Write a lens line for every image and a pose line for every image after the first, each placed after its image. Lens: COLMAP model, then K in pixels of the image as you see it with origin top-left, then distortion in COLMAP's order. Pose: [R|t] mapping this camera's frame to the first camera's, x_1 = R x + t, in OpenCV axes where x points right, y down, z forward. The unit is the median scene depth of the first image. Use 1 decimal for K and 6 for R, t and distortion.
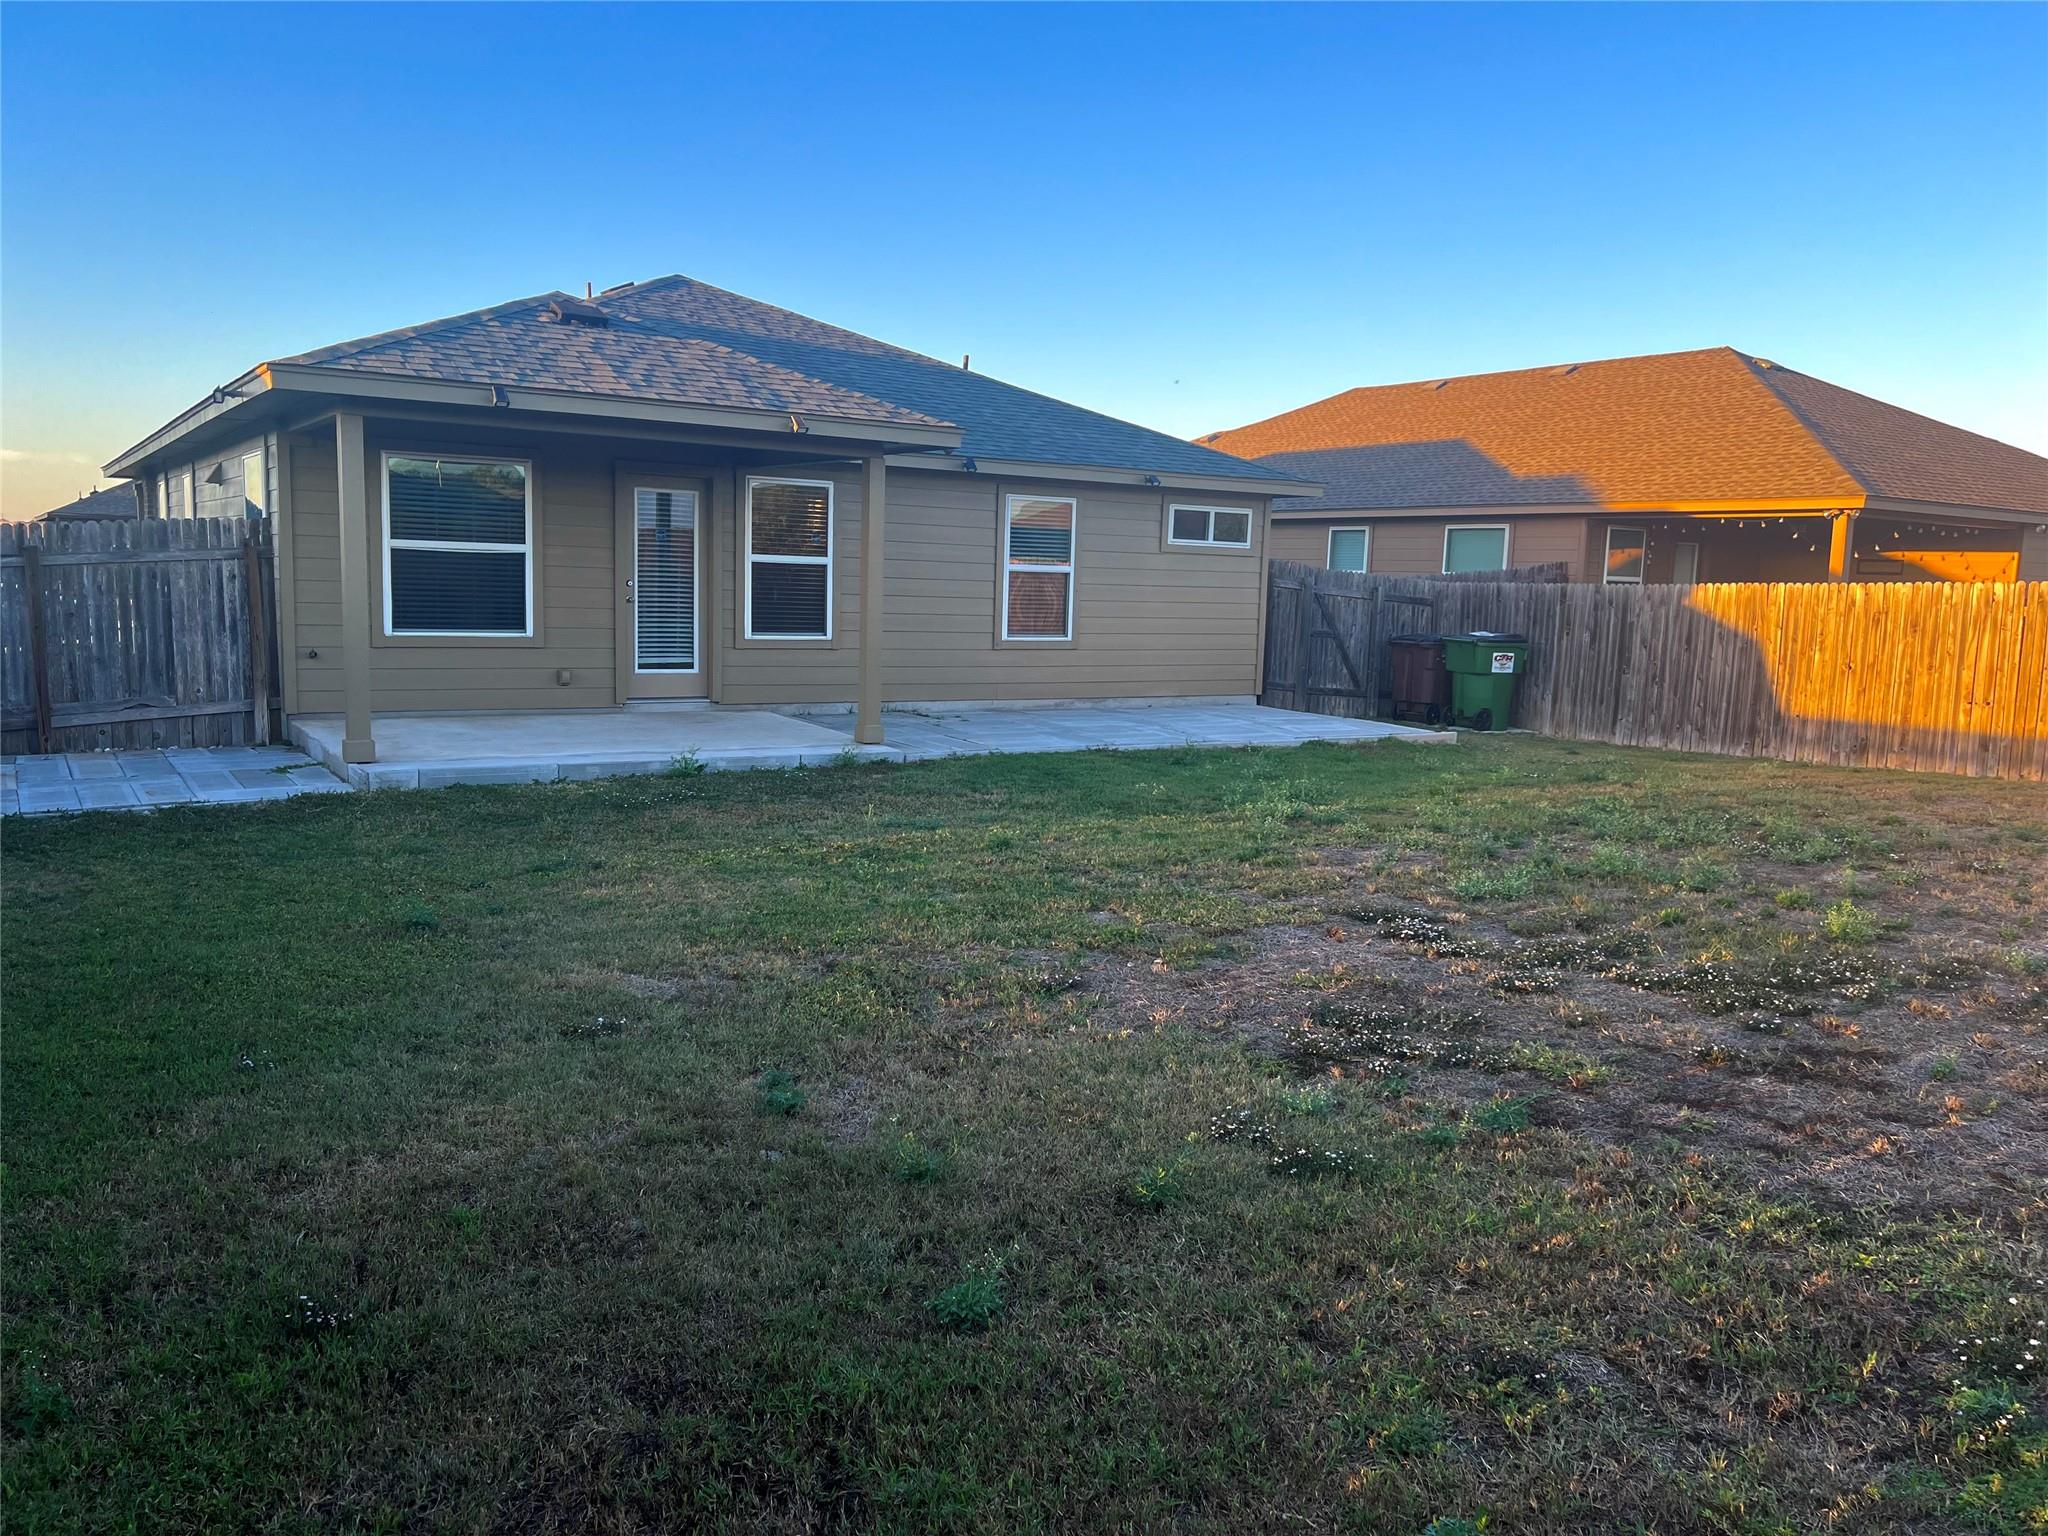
lens RADIAL K [[1538.2, 0, 1005.1], [0, 1538.2, 757.8], [0, 0, 1]] dist [0.059760, -0.022382]
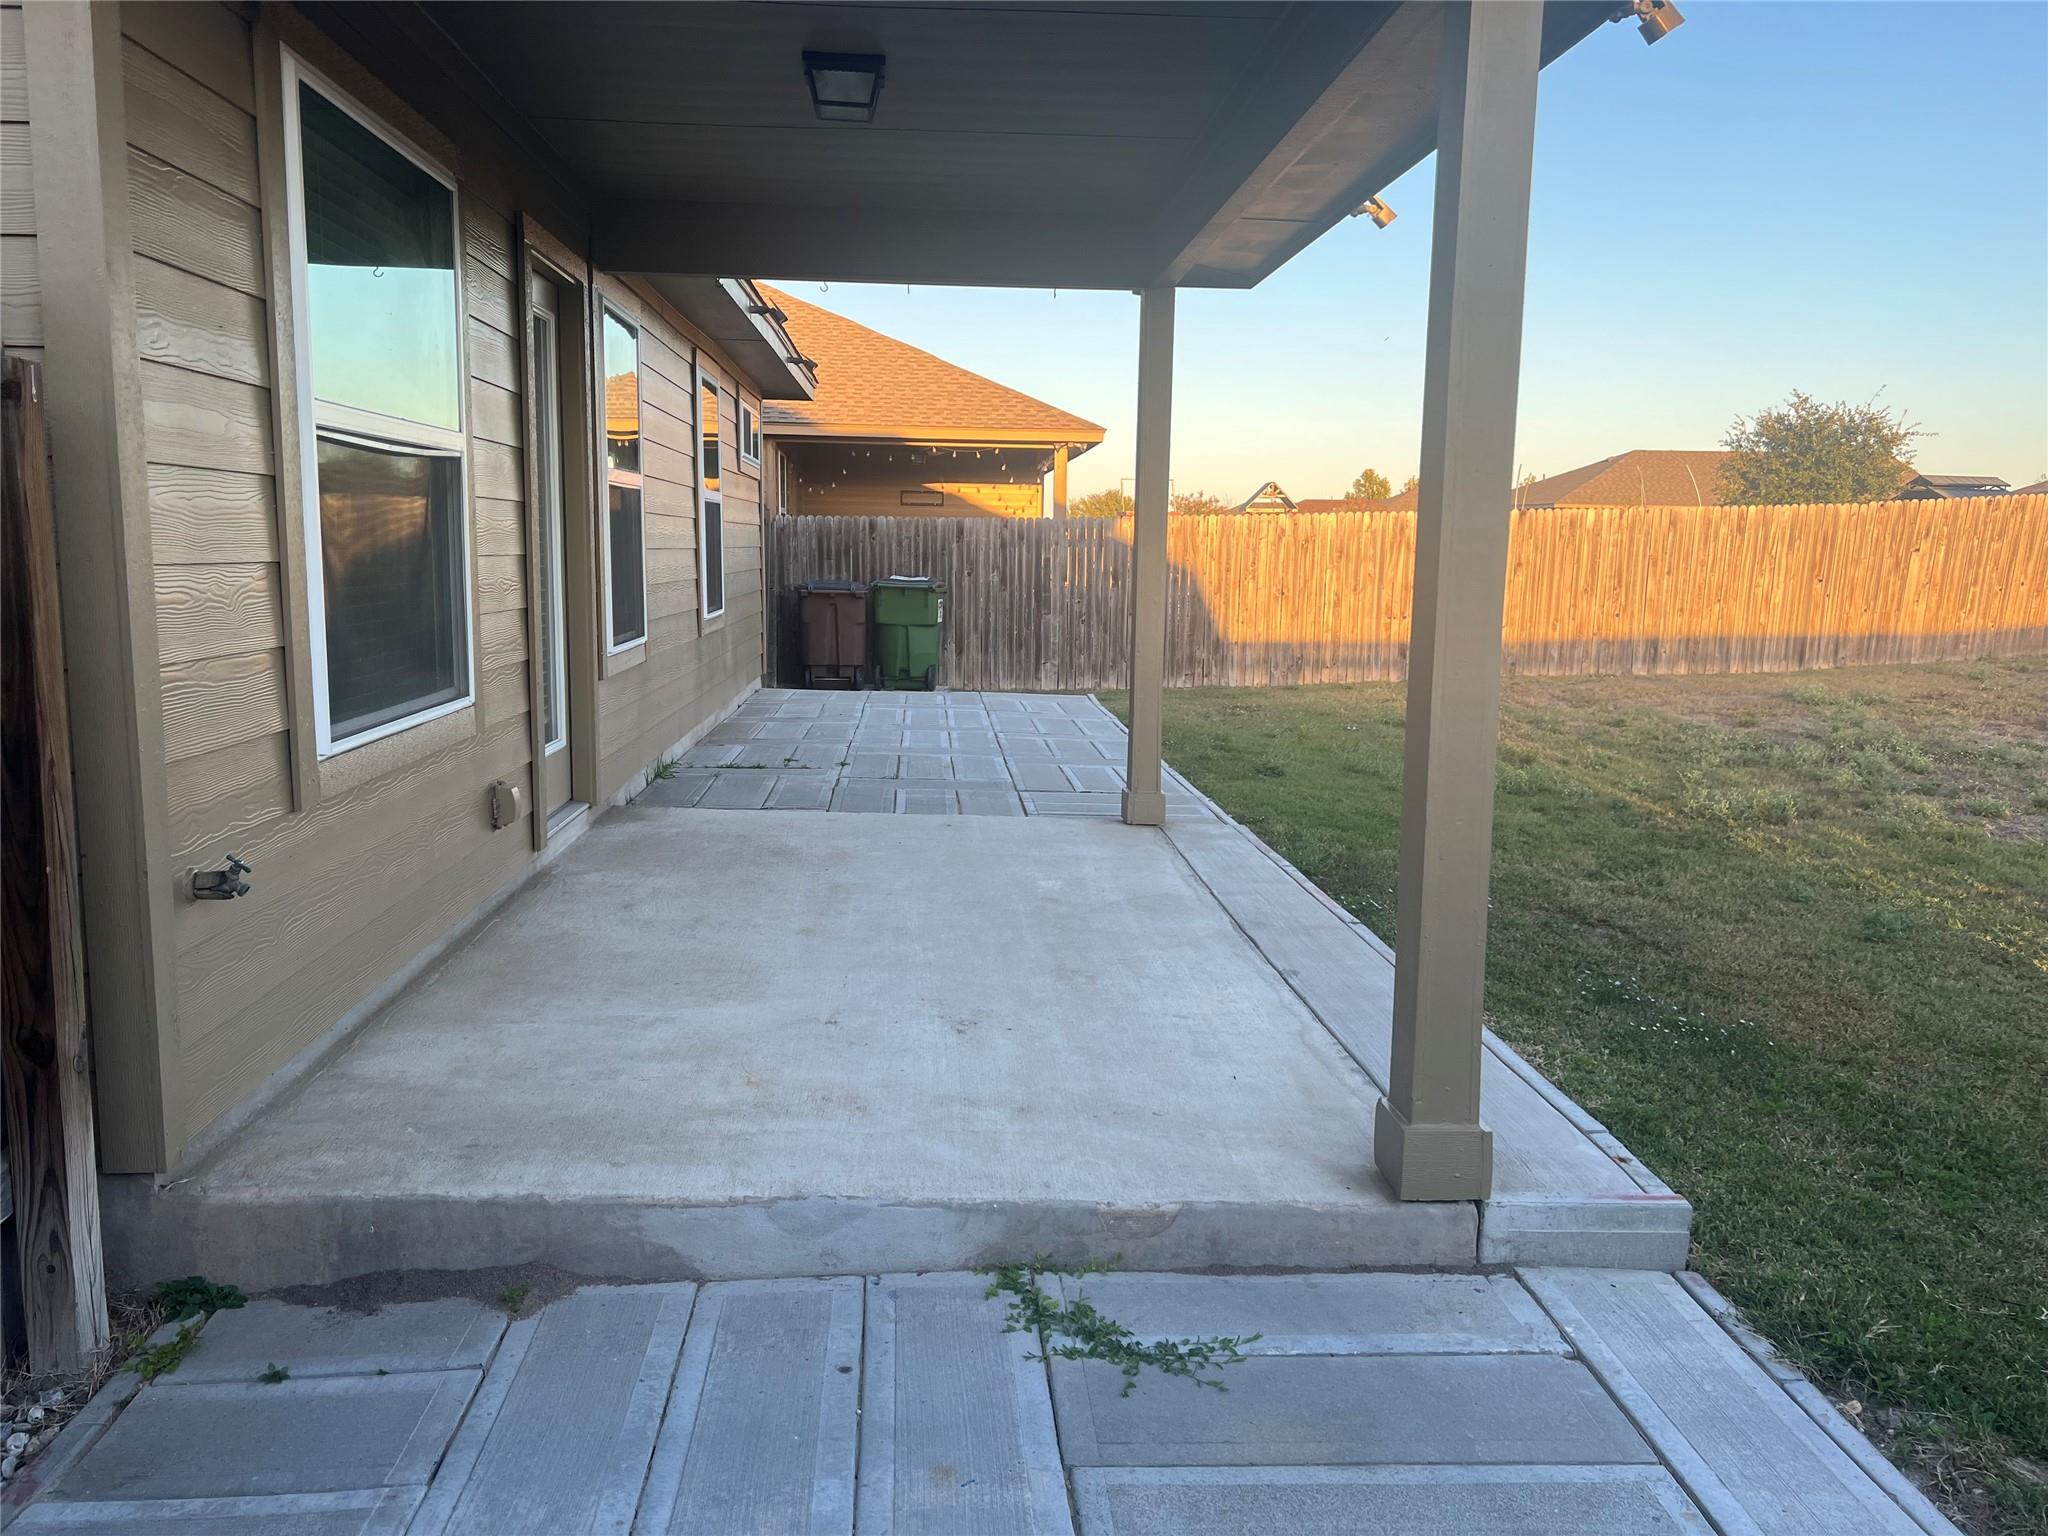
lens RADIAL K [[1538.2, 0, 1024.0], [0, 1538.2, 758.8], [0, 0, 1]] dist [0.059760, -0.022382]
pose [[0.476991, -0.147669, 0.866414, -0.487543], [0.107491, 0.988186, 0.109246, -0.081456], [-0.872310, 0.041023, 0.487229, 0.654483]]
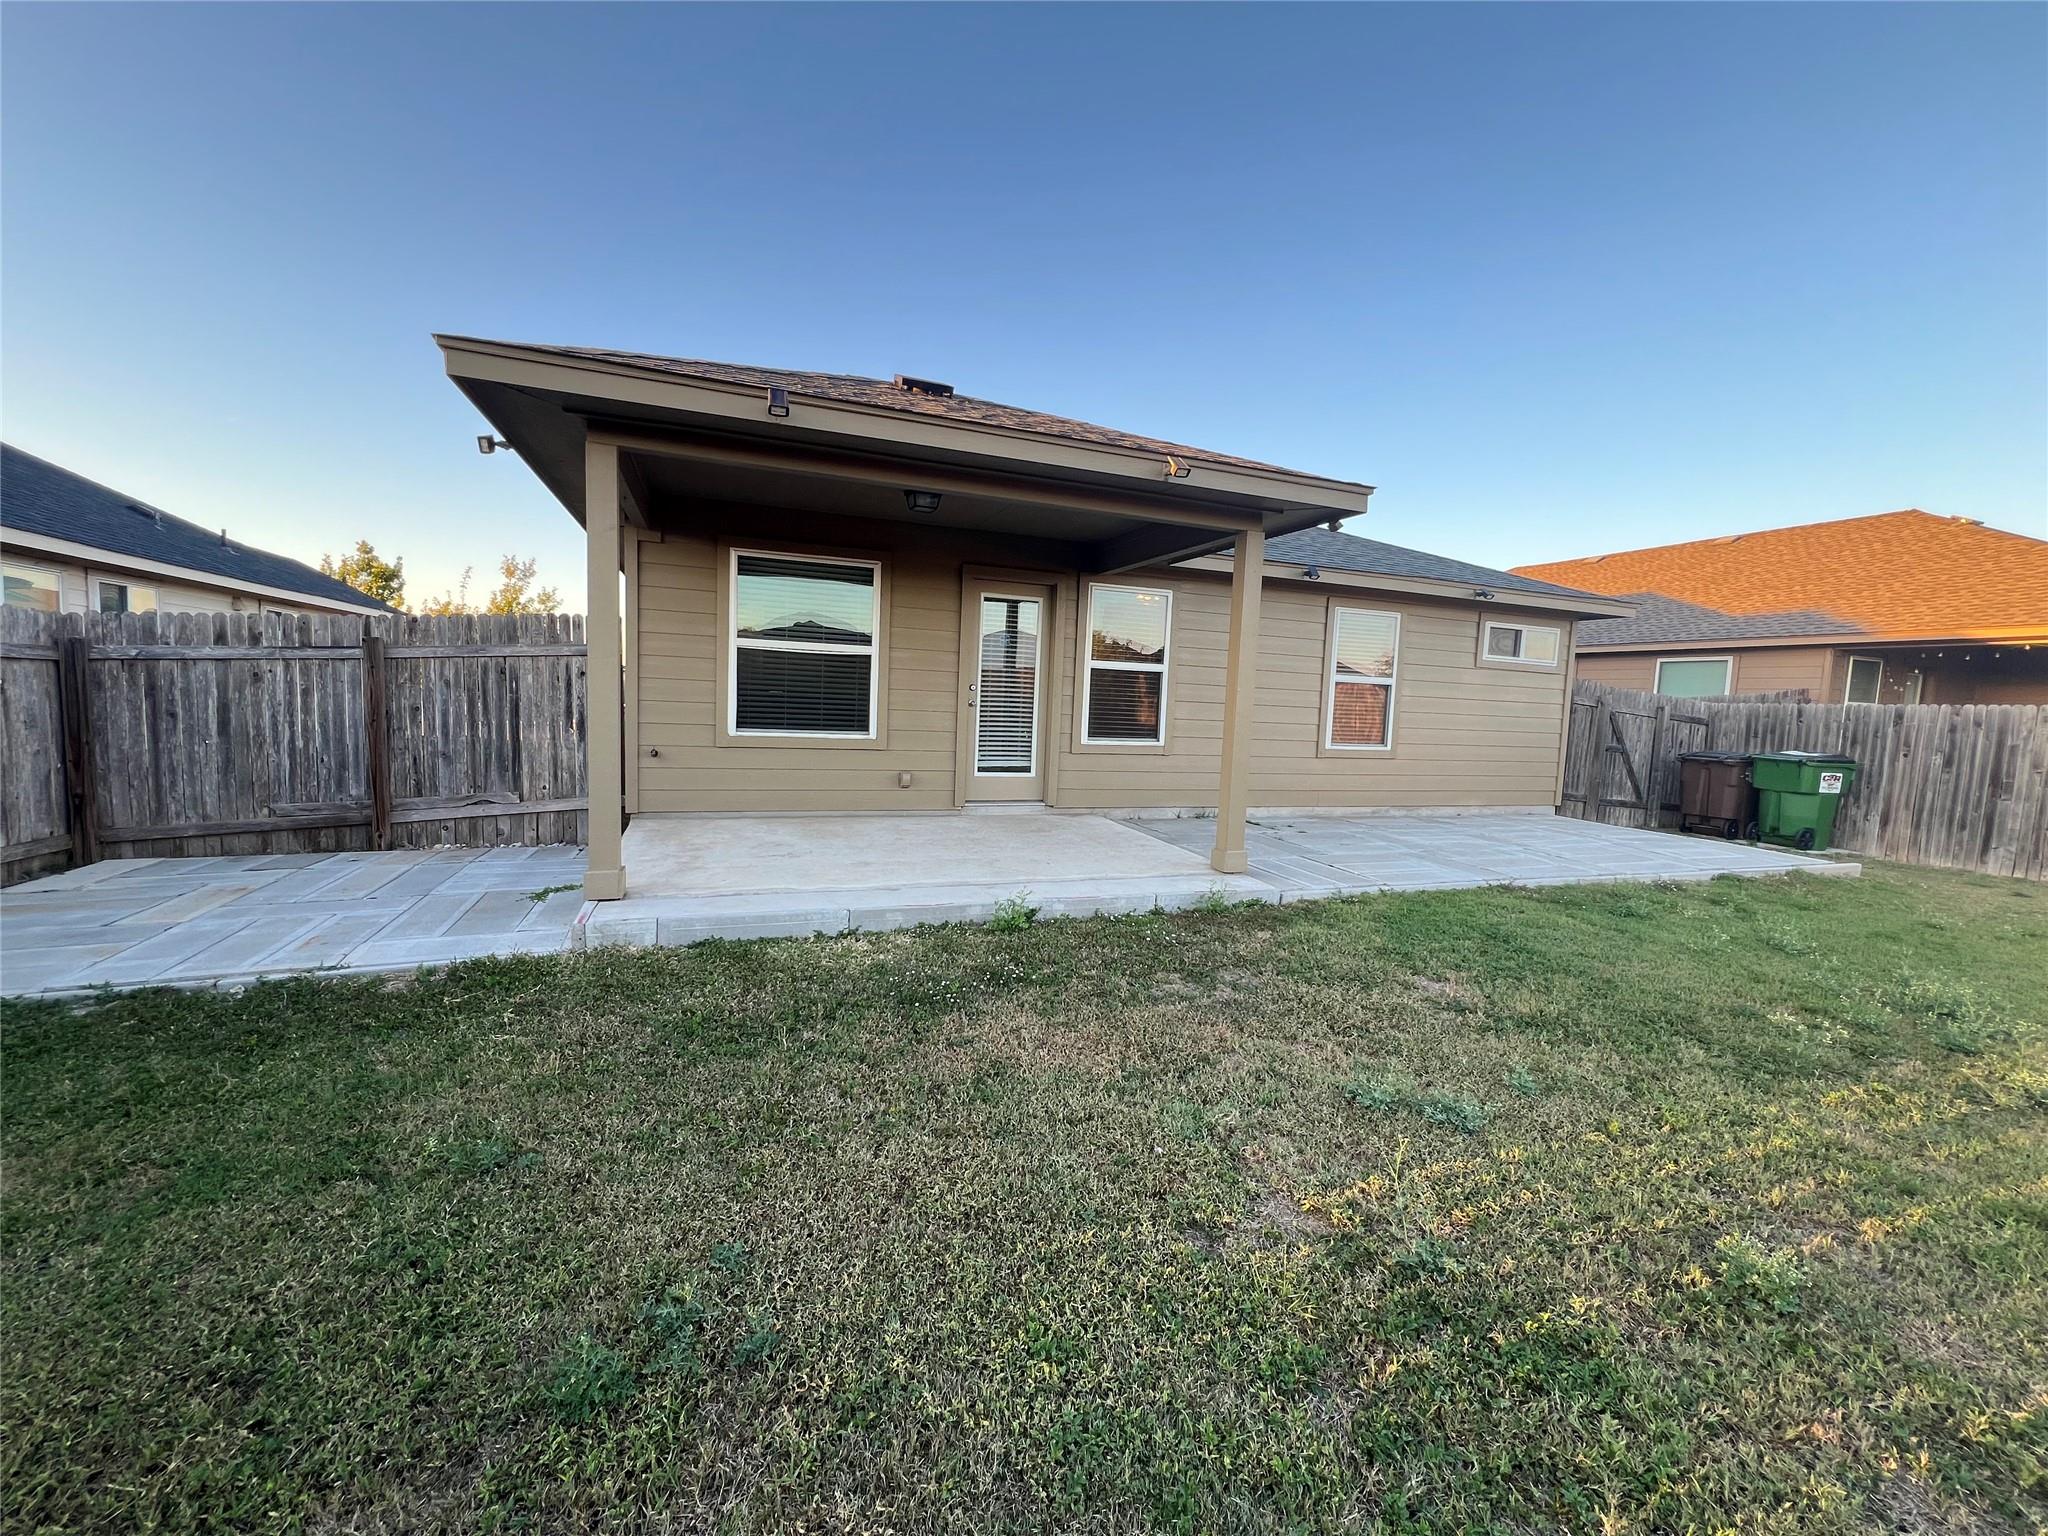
lens RADIAL K [[829.3, 0, 1040.6], [0, 829.3, 768.6], [0, 0, 1]] dist [0.014369, 0.000349]
pose [[0.981394, 0.027328, -0.190047, -0.088472], [-0.035332, 0.998620, -0.038855, -0.037821], [0.188723, 0.044847, 0.981006, 0.448054]]
